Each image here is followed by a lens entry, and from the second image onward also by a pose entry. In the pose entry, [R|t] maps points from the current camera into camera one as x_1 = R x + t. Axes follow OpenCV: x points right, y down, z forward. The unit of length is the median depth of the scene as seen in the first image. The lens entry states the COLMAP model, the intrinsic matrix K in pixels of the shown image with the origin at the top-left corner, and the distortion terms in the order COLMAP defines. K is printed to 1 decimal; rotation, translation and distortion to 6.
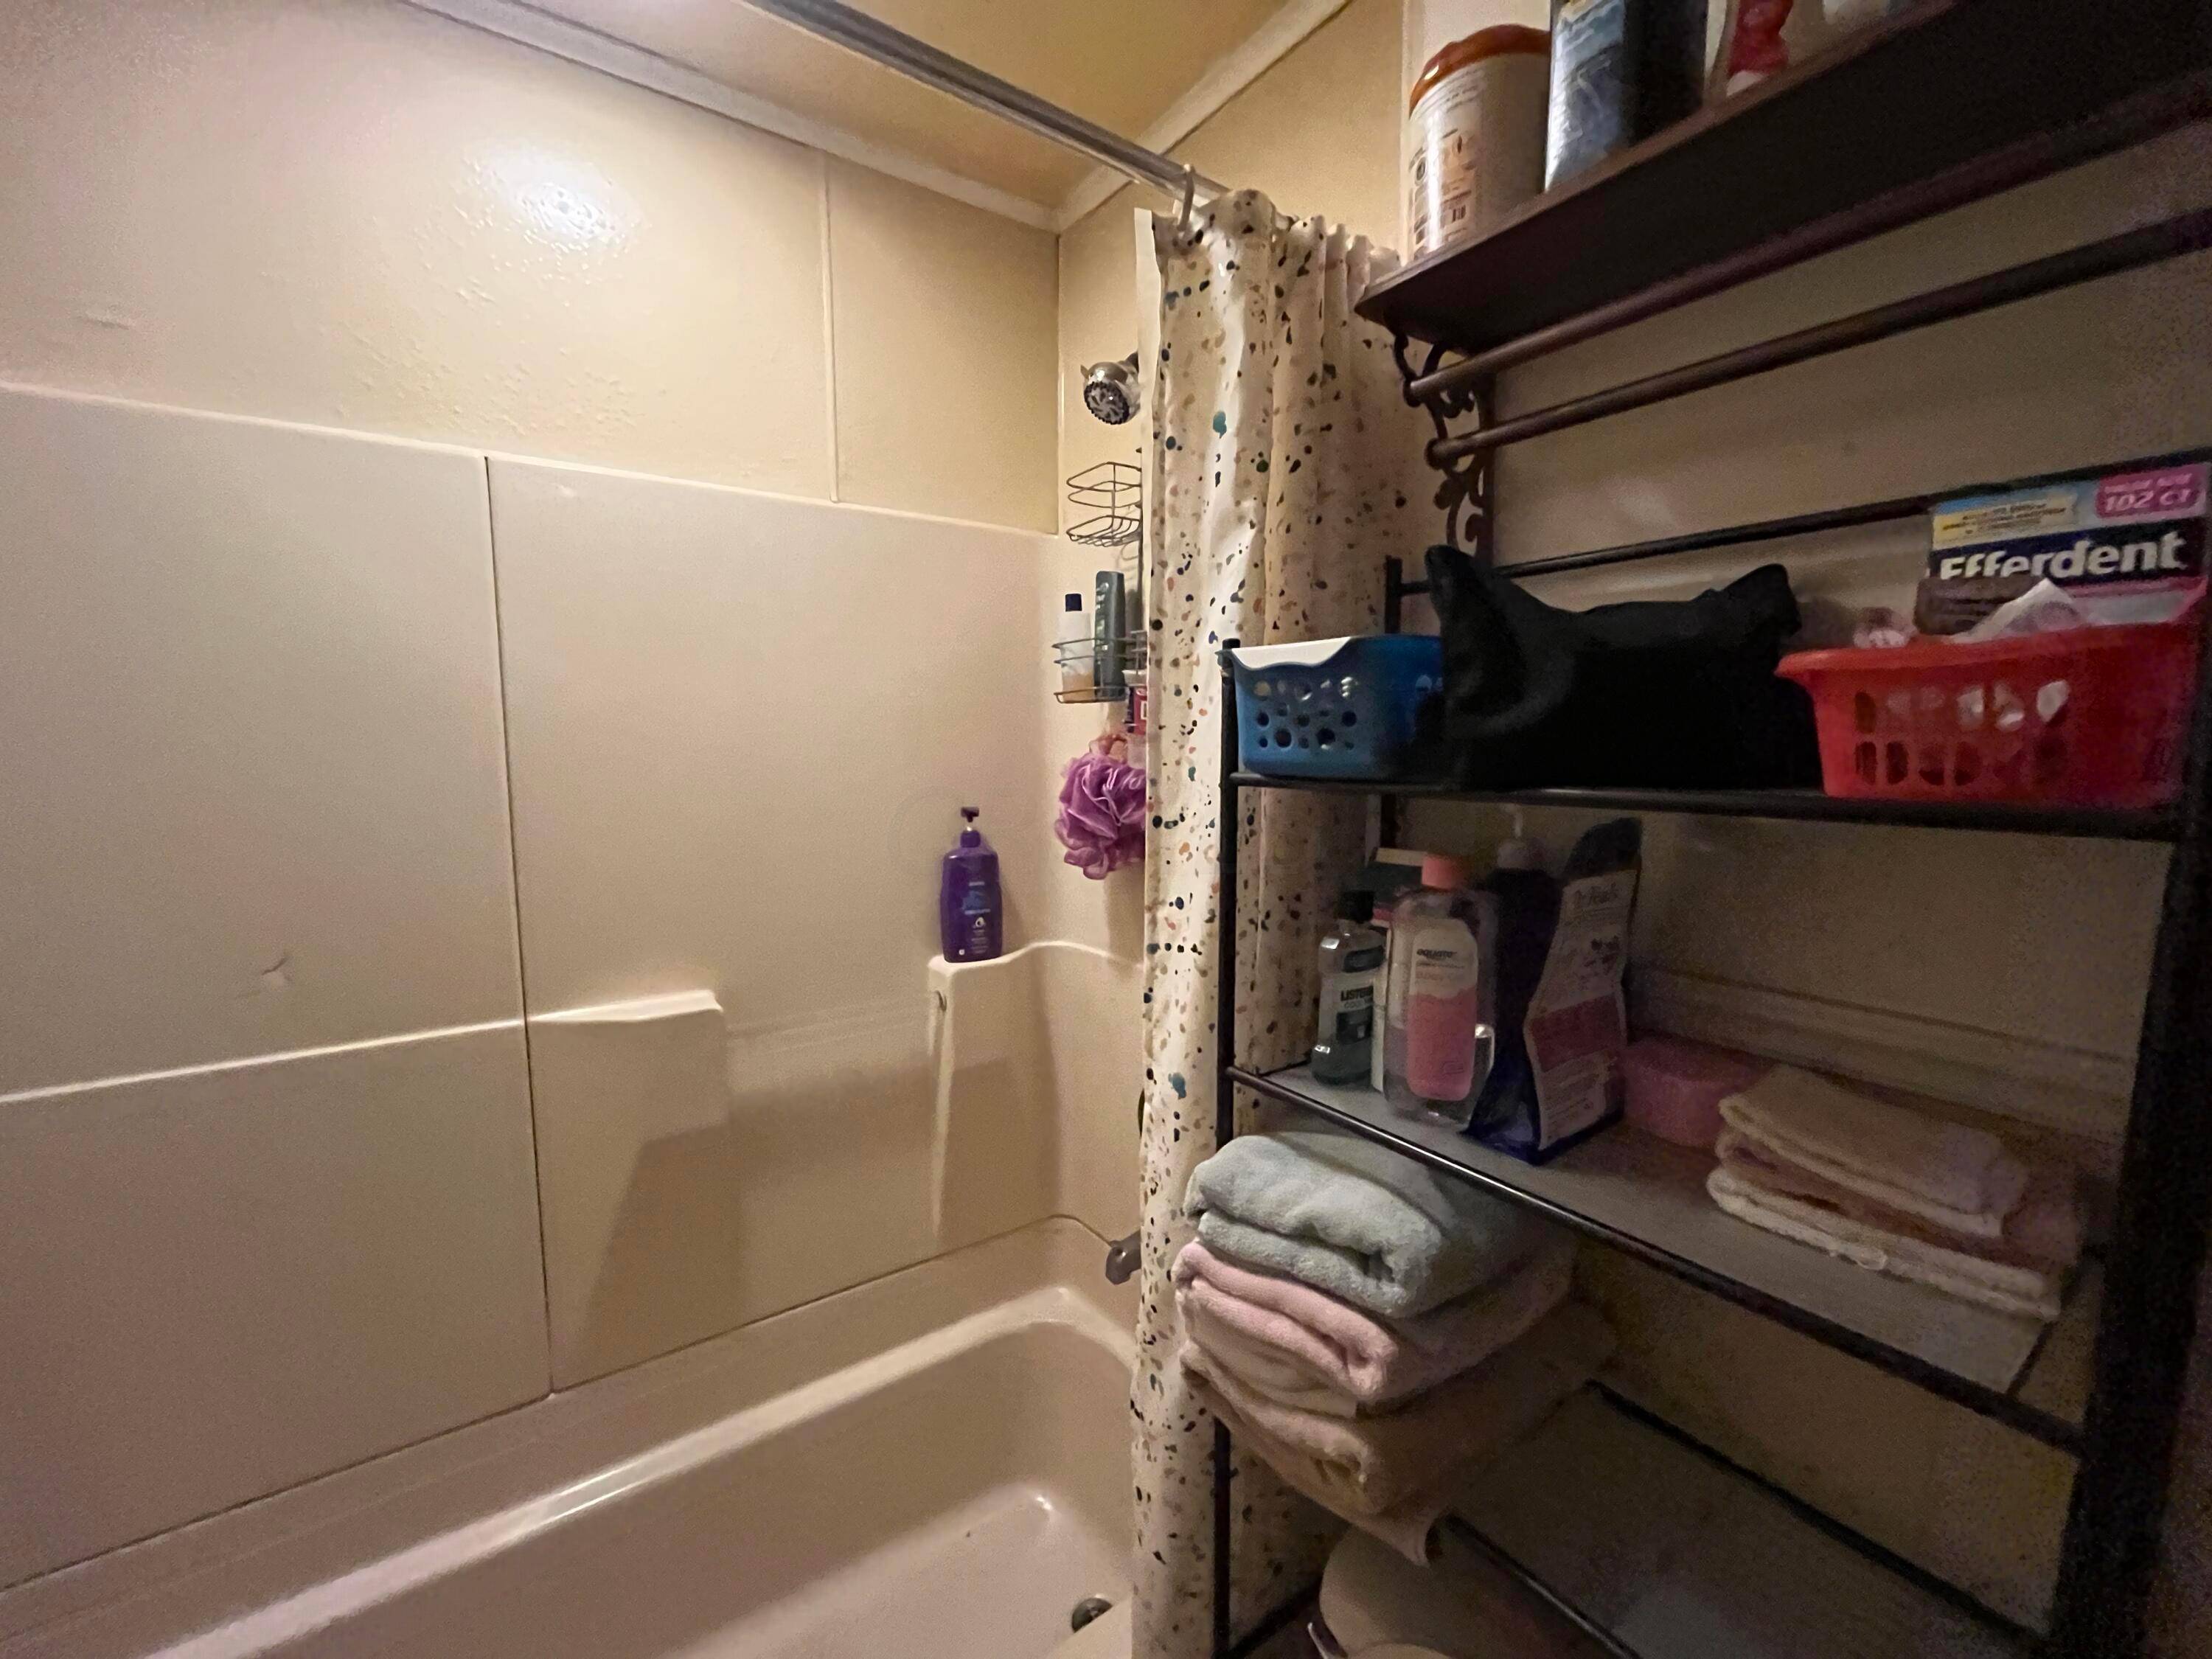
lens RADIAL K [[902.8, 0, 1098.3], [0, 902.8, 829.5], [0, 0, 1]] dist [0.000802, 0.000410]
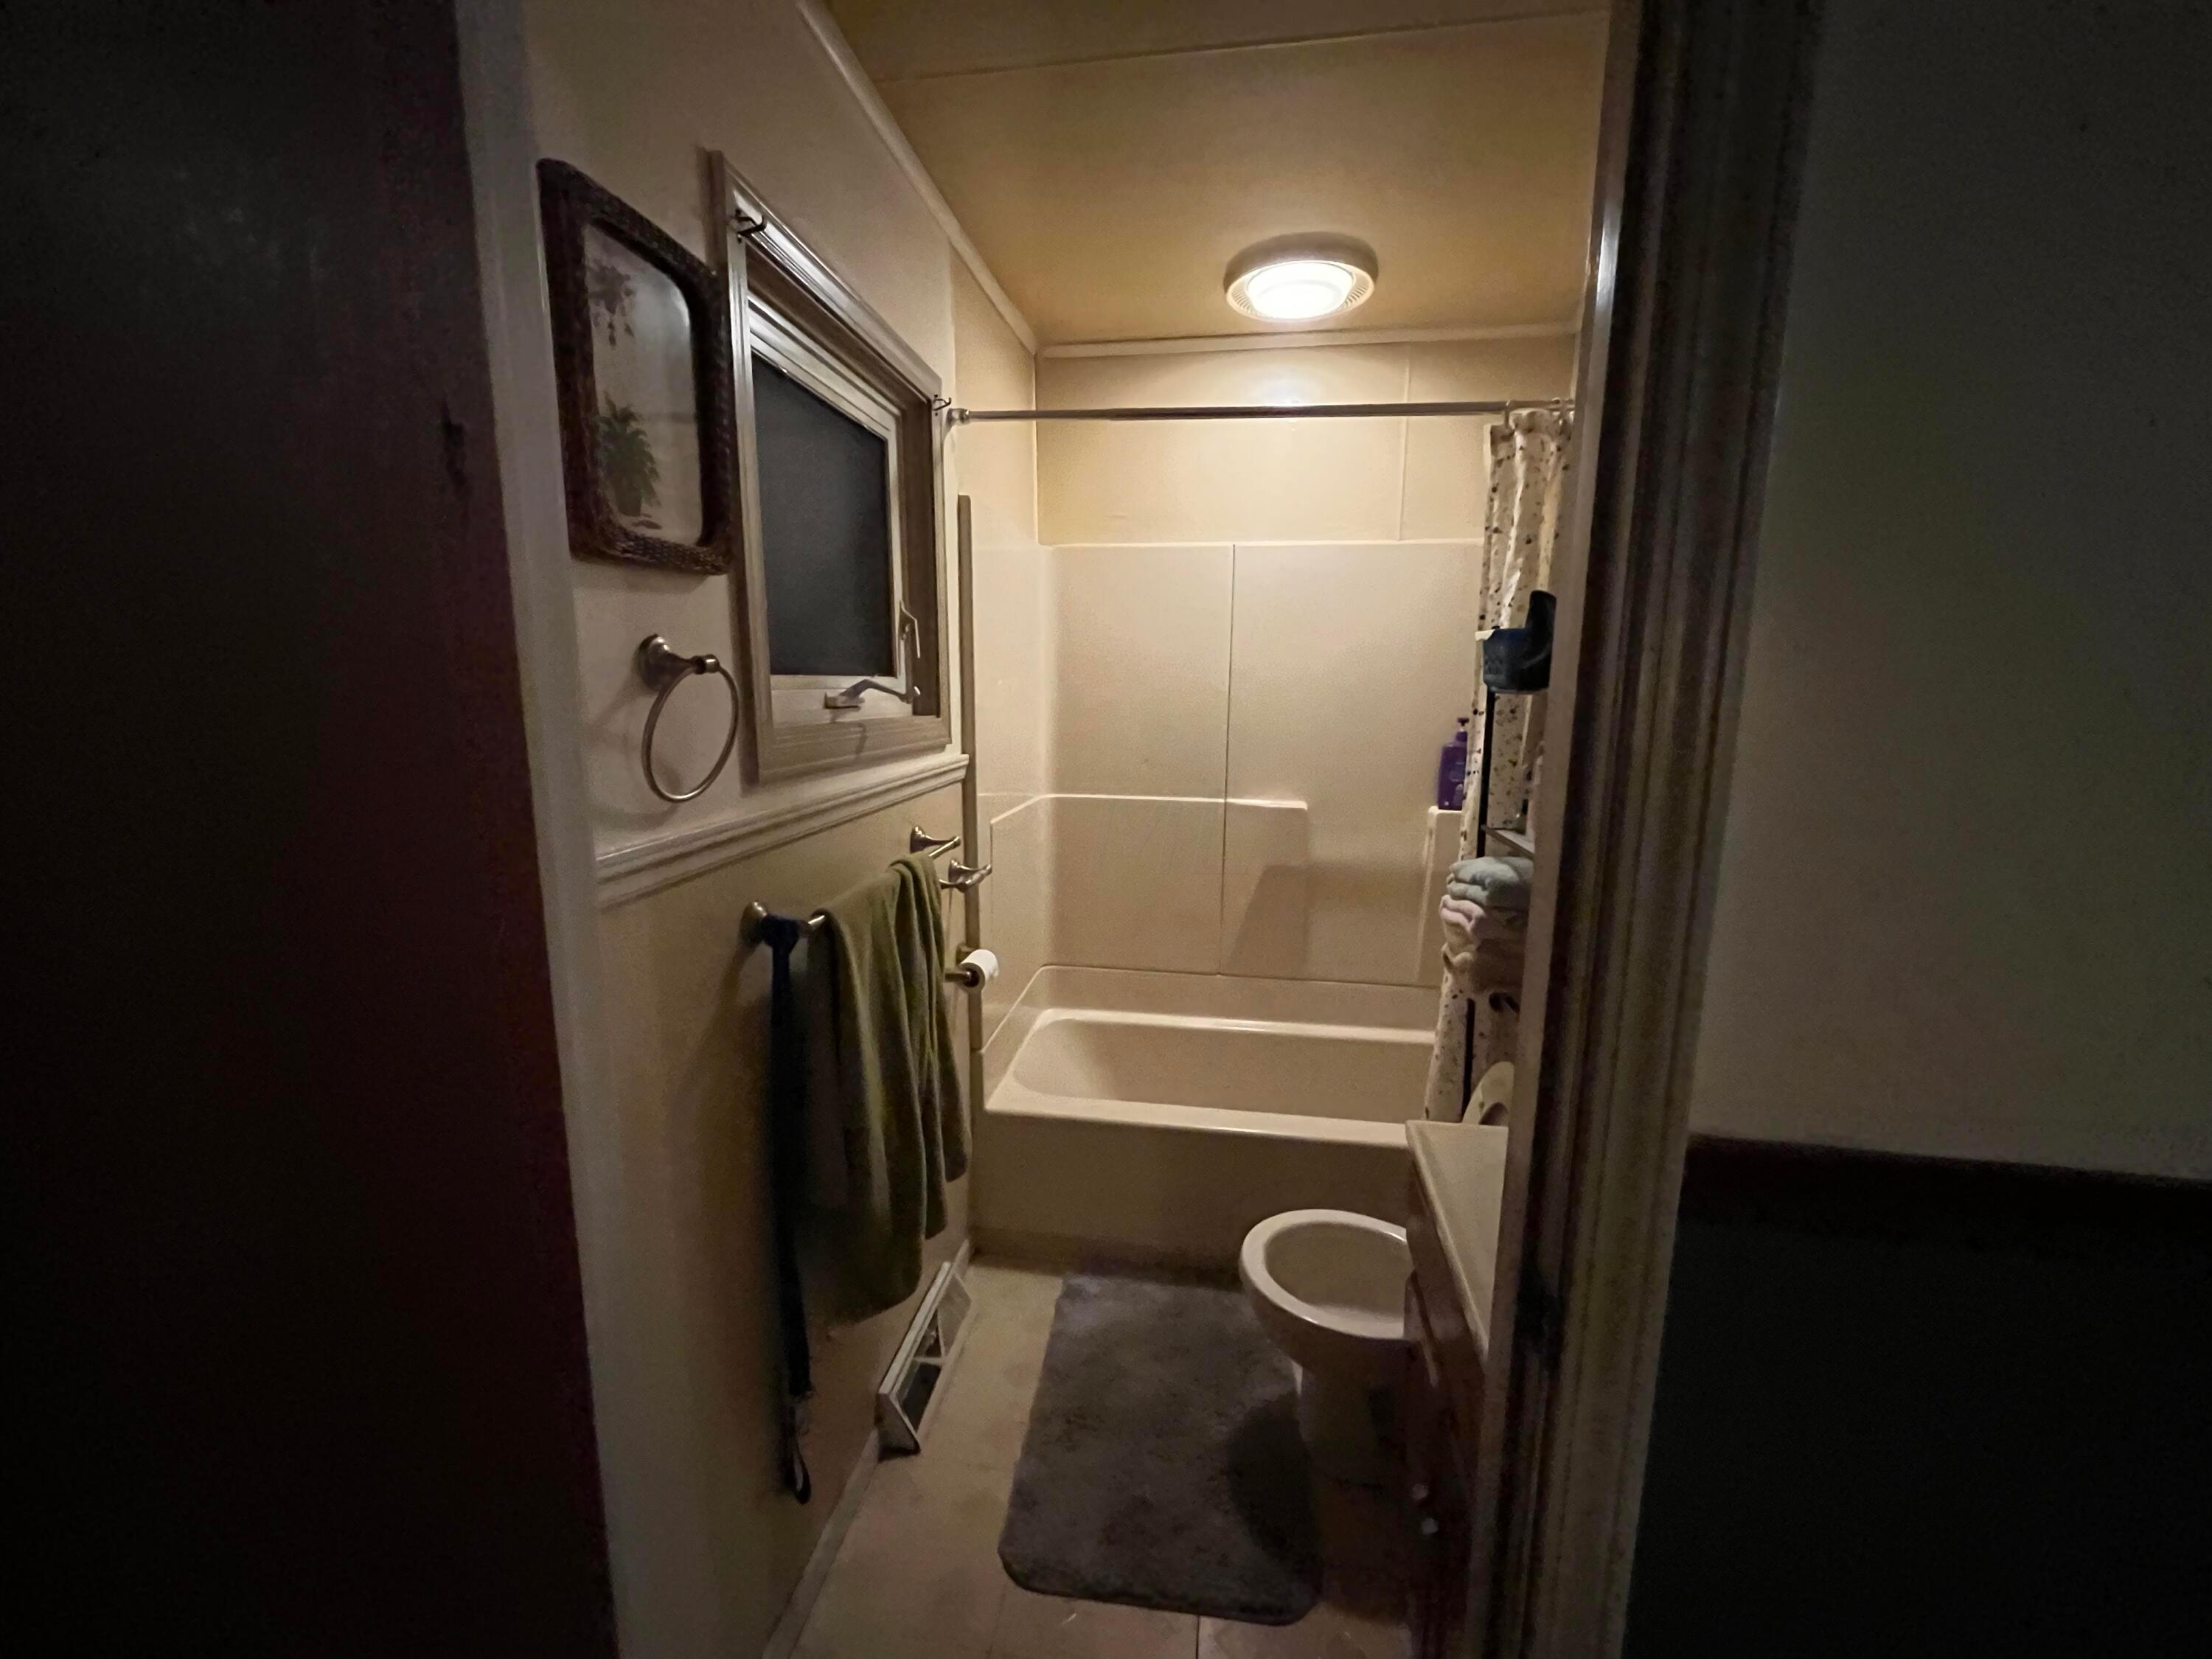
lens RADIAL K [[902.8, 0, 1105.8], [0, 902.8, 830.4], [0, 0, 1]] dist [0.000802, 0.000410]
pose [[0.729165, 0.124719, -0.672878, 0.928810], [-0.084784, 0.992141, 0.092018, 0.150470], [0.679066, -0.010047, 0.734008, -1.177411]]
